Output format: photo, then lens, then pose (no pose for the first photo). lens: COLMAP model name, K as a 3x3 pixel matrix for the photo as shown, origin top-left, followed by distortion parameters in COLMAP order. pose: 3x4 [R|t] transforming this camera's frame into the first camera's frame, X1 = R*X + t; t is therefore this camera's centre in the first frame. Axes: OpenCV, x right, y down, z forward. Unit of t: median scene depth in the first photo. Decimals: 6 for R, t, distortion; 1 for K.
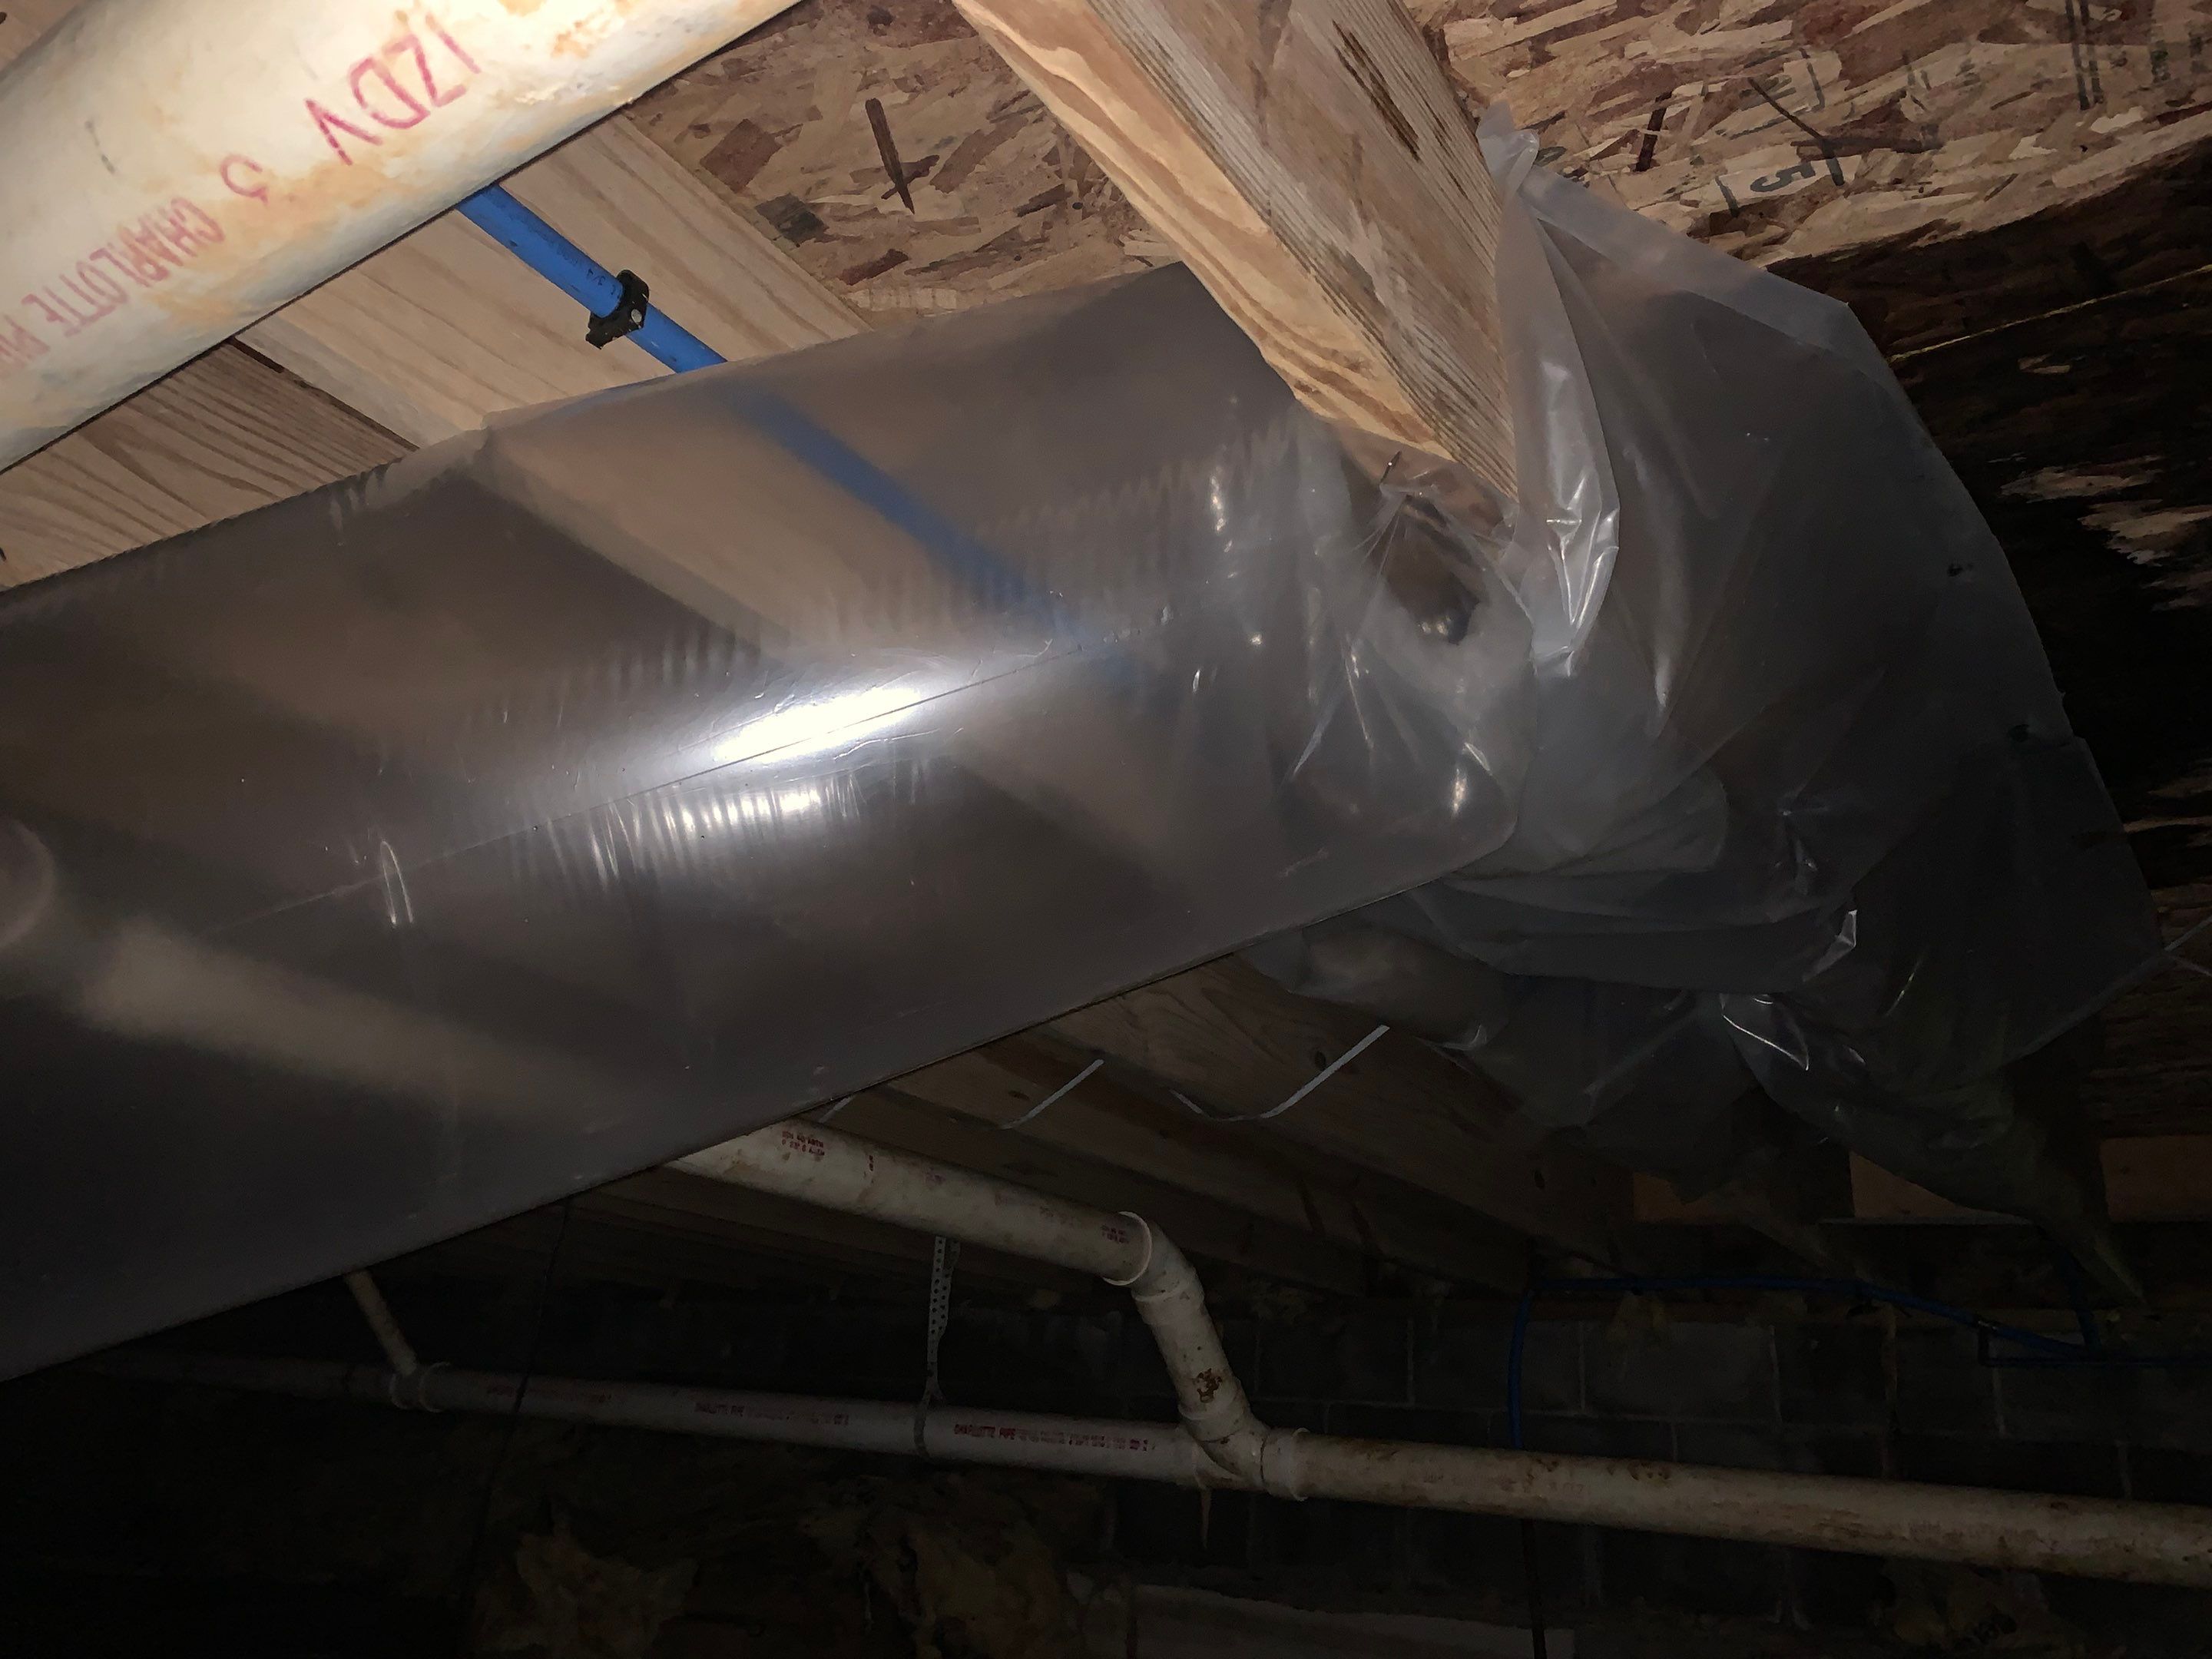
lens RADIAL K [[1691.5, 0, 1104.5], [0, 1691.5, 825.4], [0, 0, 1]] dist [-0.003808, -0.001194]
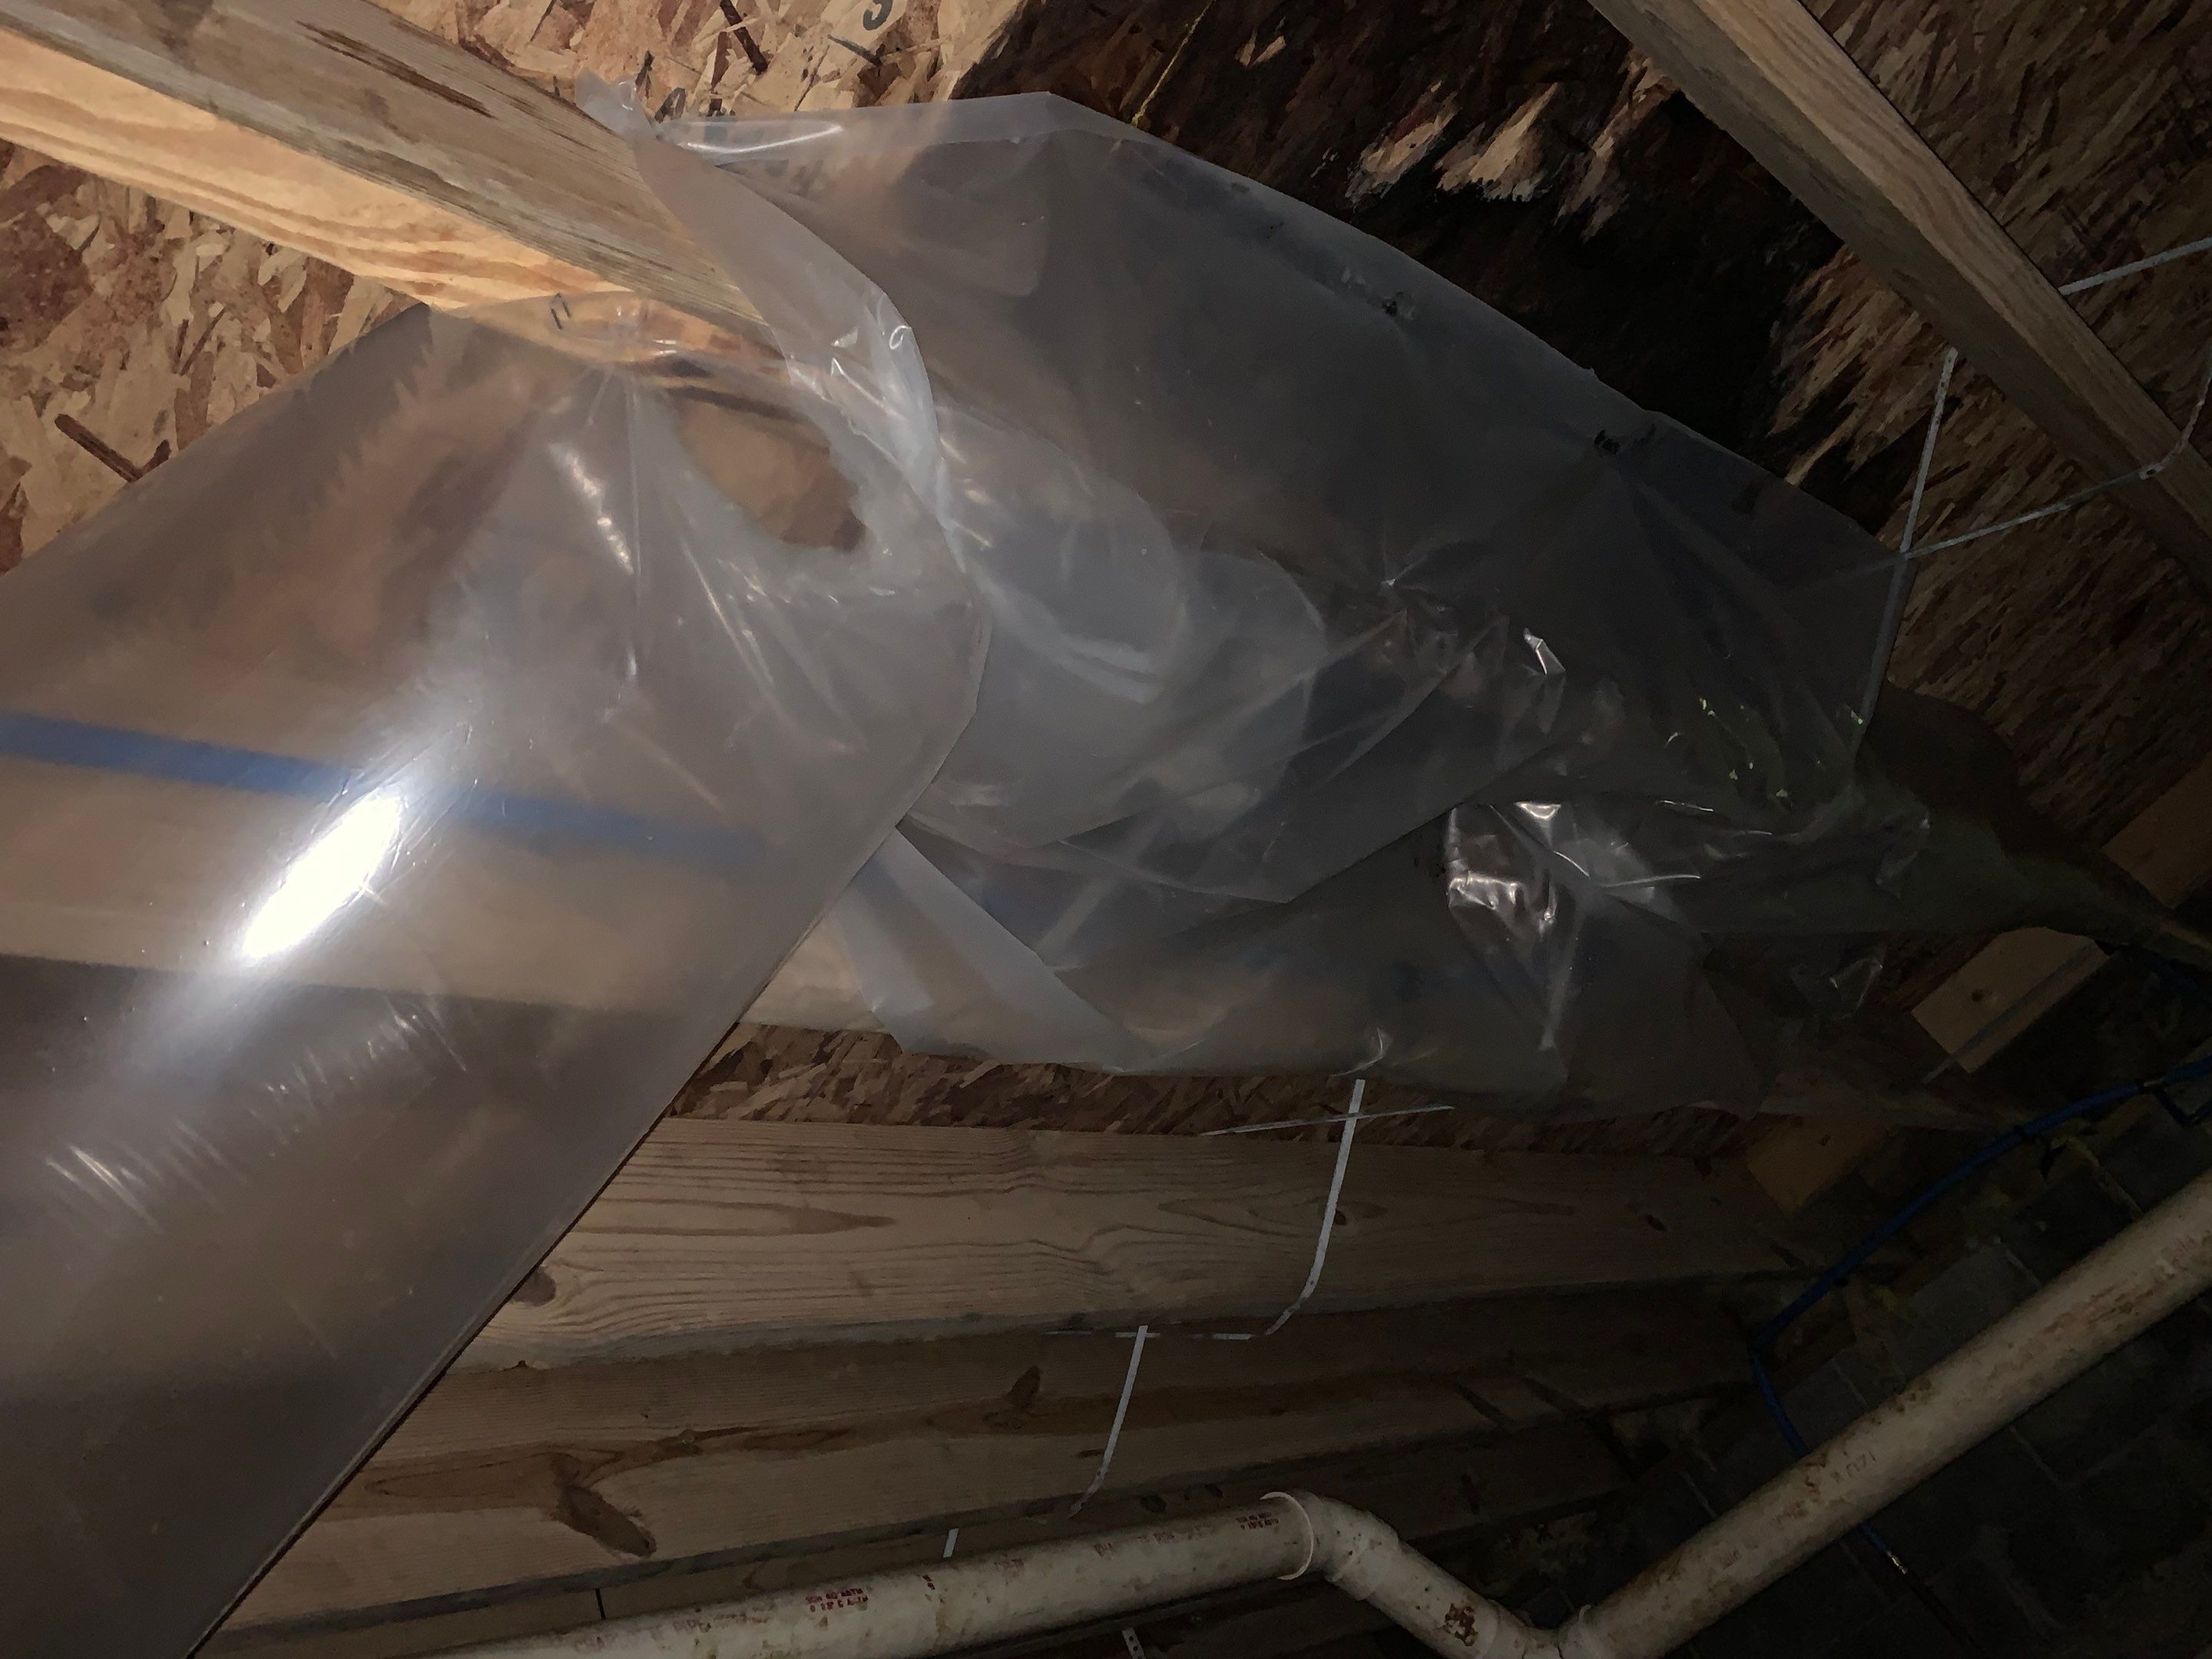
lens RADIAL K [[1691.5, 0, 1110.0], [0, 1691.5, 827.6], [0, 0, 1]] dist [-0.003808, -0.001194]
pose [[0.830001, -0.549713, 0.094410, 0.142491], [0.554107, 0.793320, -0.252207, 0.337071], [0.063744, 0.261646, 0.963057, 0.154396]]
